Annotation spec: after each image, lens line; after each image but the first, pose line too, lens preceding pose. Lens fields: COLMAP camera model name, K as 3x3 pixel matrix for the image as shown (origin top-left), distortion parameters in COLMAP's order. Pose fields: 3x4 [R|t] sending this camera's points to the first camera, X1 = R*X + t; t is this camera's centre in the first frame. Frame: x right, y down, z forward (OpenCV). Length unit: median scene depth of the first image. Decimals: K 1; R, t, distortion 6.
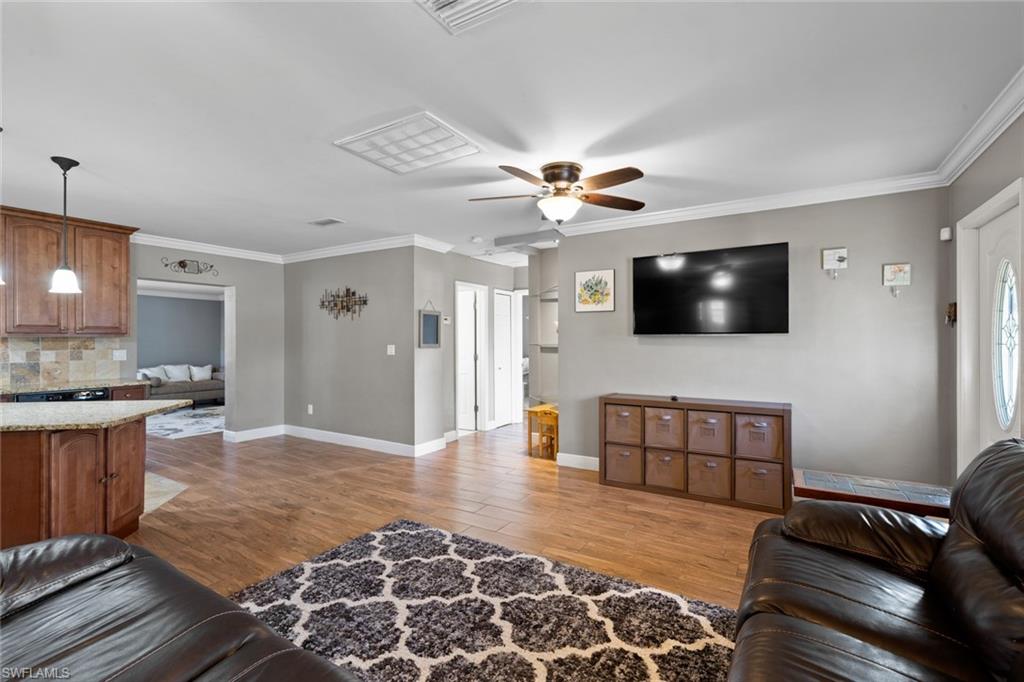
lens RADIAL K [[465.9, 0, 515.5], [0, 465.9, 336.9], [0, 0, 1]] dist [-0.007587, 0.003794]
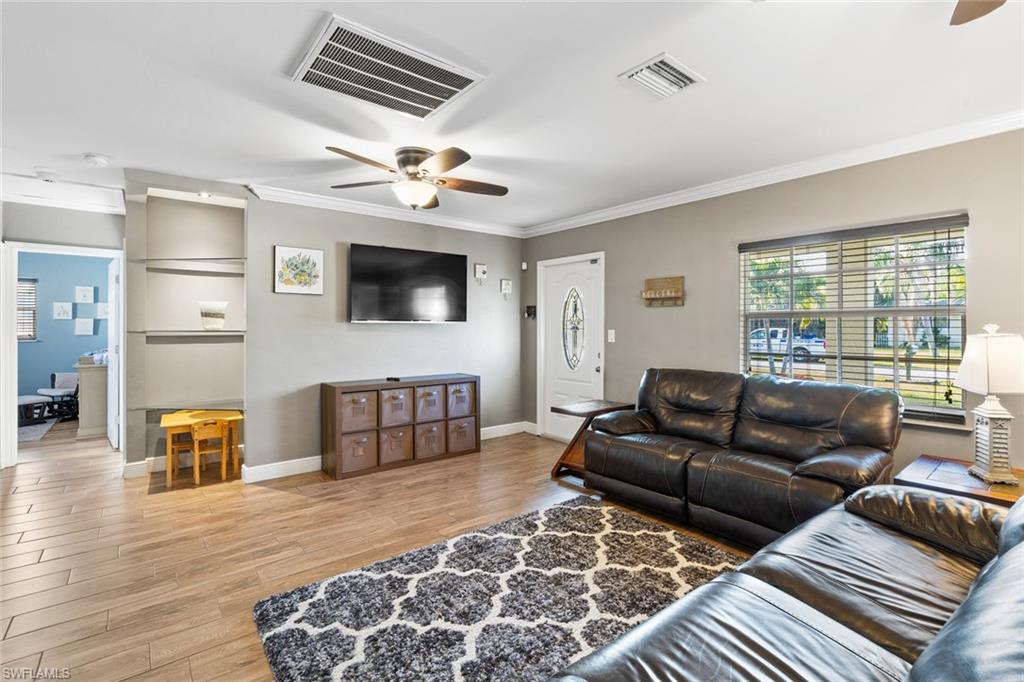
lens RADIAL K [[465.9, 0, 508.6], [0, 465.9, 324.3], [0, 0, 1]] dist [-0.007587, 0.003794]
pose [[0.340185, 0.006422, 0.940337, -0.908644], [-0.008602, 0.999956, -0.003717, 0.005469], [-0.940319, -0.006824, 0.340225, 0.562376]]
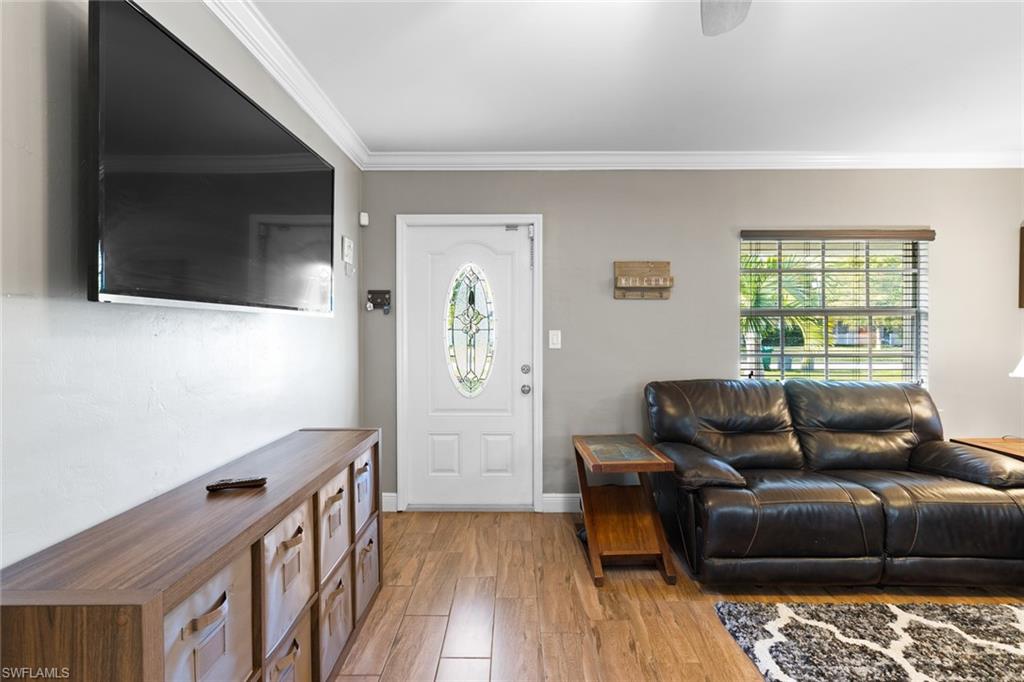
lens RADIAL K [[465.9, 0, 508.3], [0, 465.9, 328.2], [0, 0, 1]] dist [-0.007587, 0.003794]
pose [[-0.518700, -0.002076, 0.854954, -0.089784], [-0.002091, 0.999997, 0.001160, 0.009980], [-0.854954, -0.001186, -0.518703, 1.533118]]
